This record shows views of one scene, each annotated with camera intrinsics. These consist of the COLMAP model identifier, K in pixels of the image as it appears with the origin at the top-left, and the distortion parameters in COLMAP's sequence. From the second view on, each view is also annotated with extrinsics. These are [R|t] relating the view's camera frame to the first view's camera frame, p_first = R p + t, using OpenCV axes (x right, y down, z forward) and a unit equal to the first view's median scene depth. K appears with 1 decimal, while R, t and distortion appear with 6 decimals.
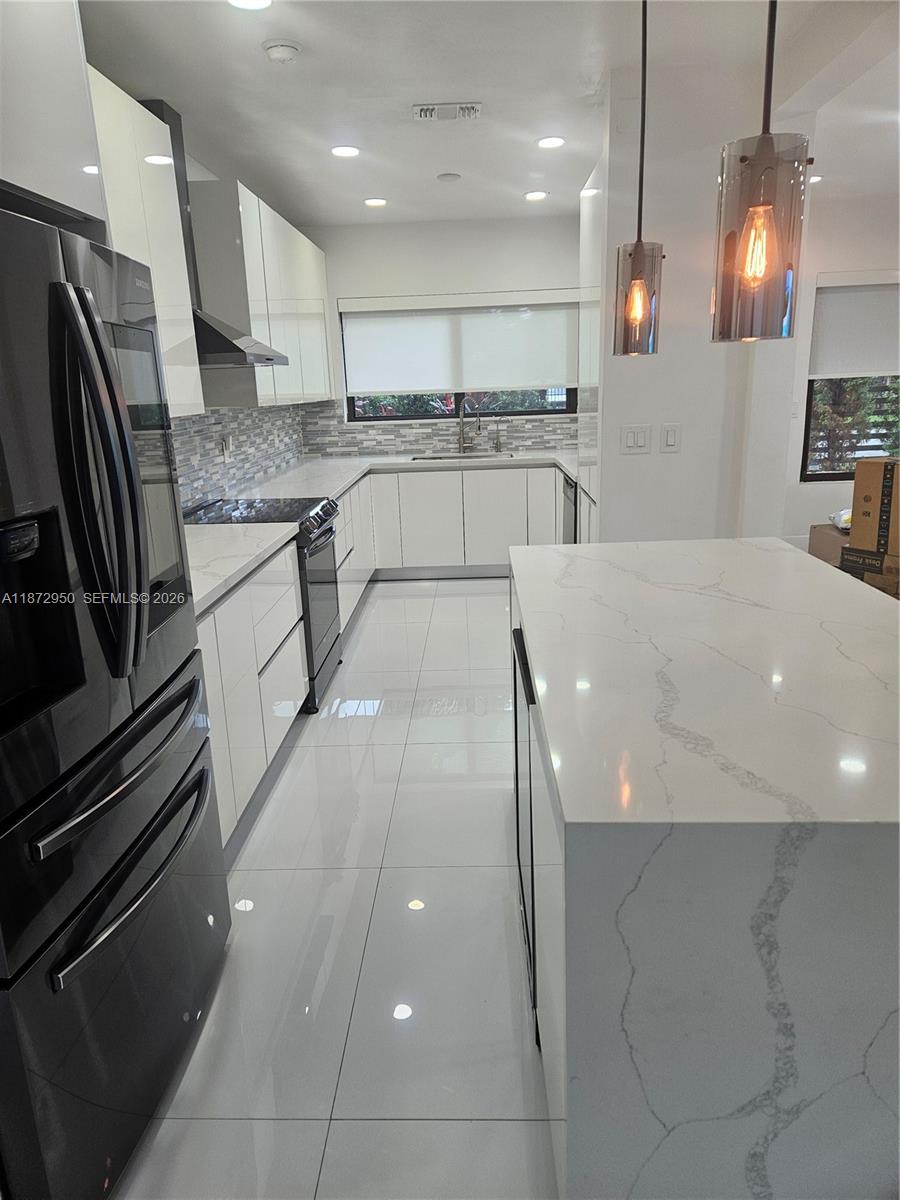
lens RADIAL K [[804.9, 0, 453.1], [0, 804.9, 596.2], [0, 0, 1]] dist [0.084294, -0.075578]
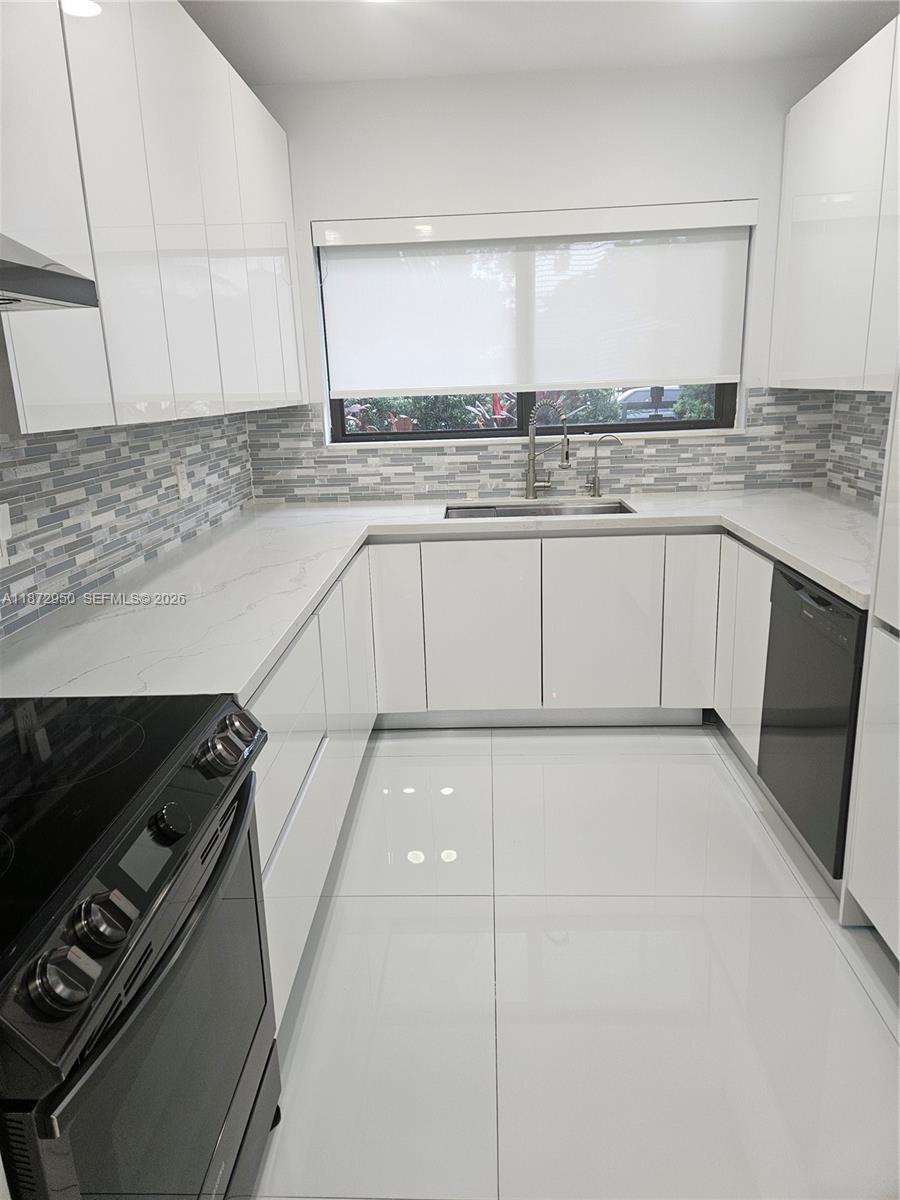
lens RADIAL K [[804.9, 0, 453.1], [0, 804.9, 596.2], [0, 0, 1]] dist [0.084294, -0.075578]
pose [[0.999948, 0.002884, -0.009775, -0.038187], [-0.002870, 0.999995, 0.001471, -0.108722], [0.009779, -0.001443, 0.999951, 0.430295]]
